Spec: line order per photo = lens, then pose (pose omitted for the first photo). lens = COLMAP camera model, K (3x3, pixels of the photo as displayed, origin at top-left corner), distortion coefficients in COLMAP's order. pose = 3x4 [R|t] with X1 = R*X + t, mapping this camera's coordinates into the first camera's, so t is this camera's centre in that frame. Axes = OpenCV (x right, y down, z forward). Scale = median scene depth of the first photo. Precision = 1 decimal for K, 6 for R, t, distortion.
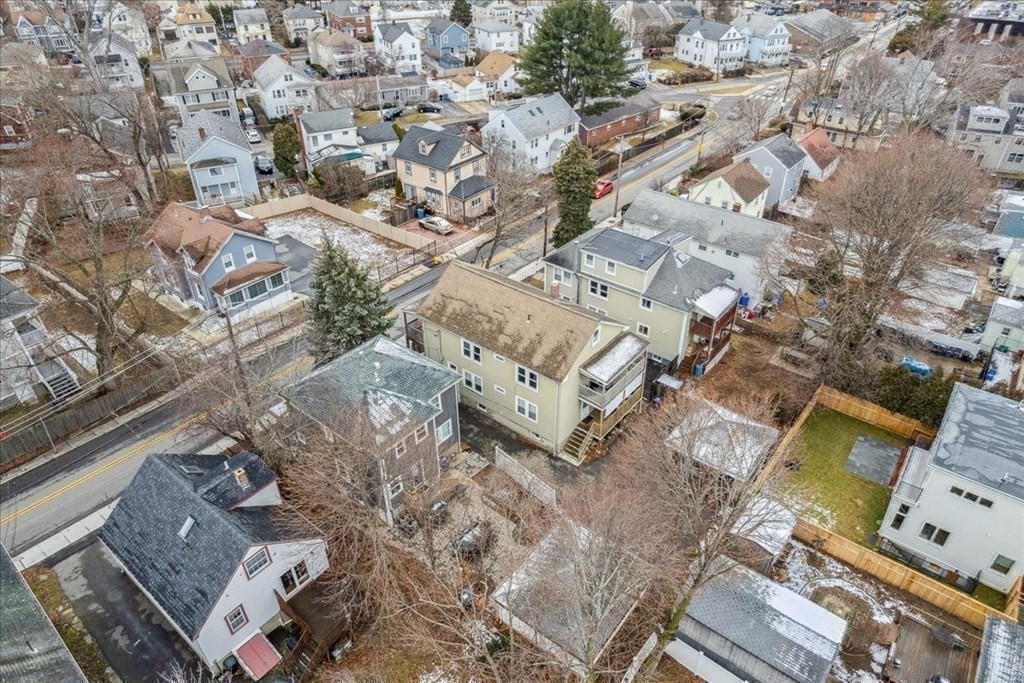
lens RADIAL K [[642.3, 0, 529.9], [0, 642.3, 340.2], [0, 0, 1]] dist [-0.036309, 0.001025]
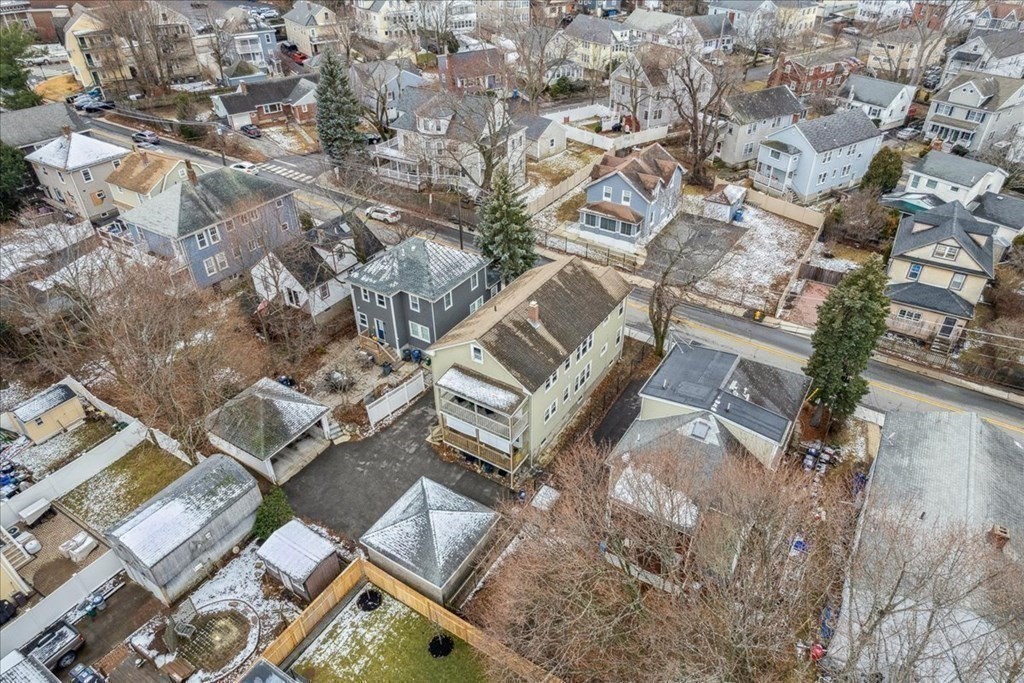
lens RADIAL K [[642.3, 0, 529.9], [0, 642.3, 340.2], [0, 0, 1]] dist [-0.036309, 0.001025]
pose [[0.096524, 0.566115, -0.818656, 0.501866], [-0.562087, 0.709793, 0.424561, -0.267889], [0.821426, 0.419176, 0.386718, 0.388738]]
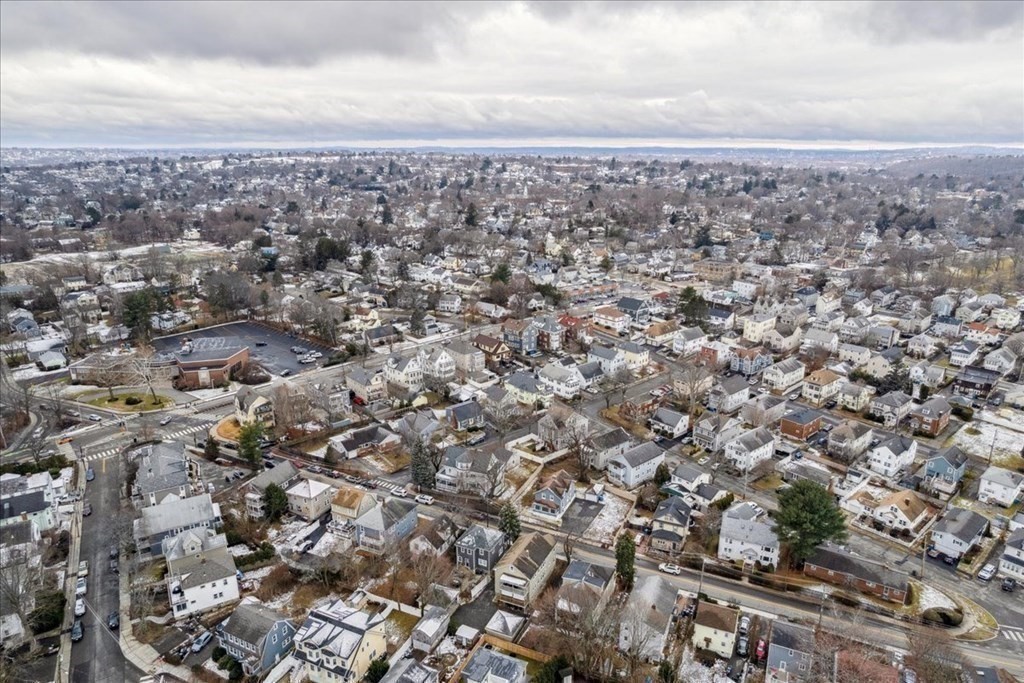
lens RADIAL K [[642.3, 0, 529.9], [0, 642.3, 340.2], [0, 0, 1]] dist [-0.036309, 0.001025]
pose [[0.226658, 0.268457, -0.936246, 1.541645], [-0.557217, 0.824150, 0.101417, -0.724818], [0.798834, 0.498705, 0.336389, -0.294666]]
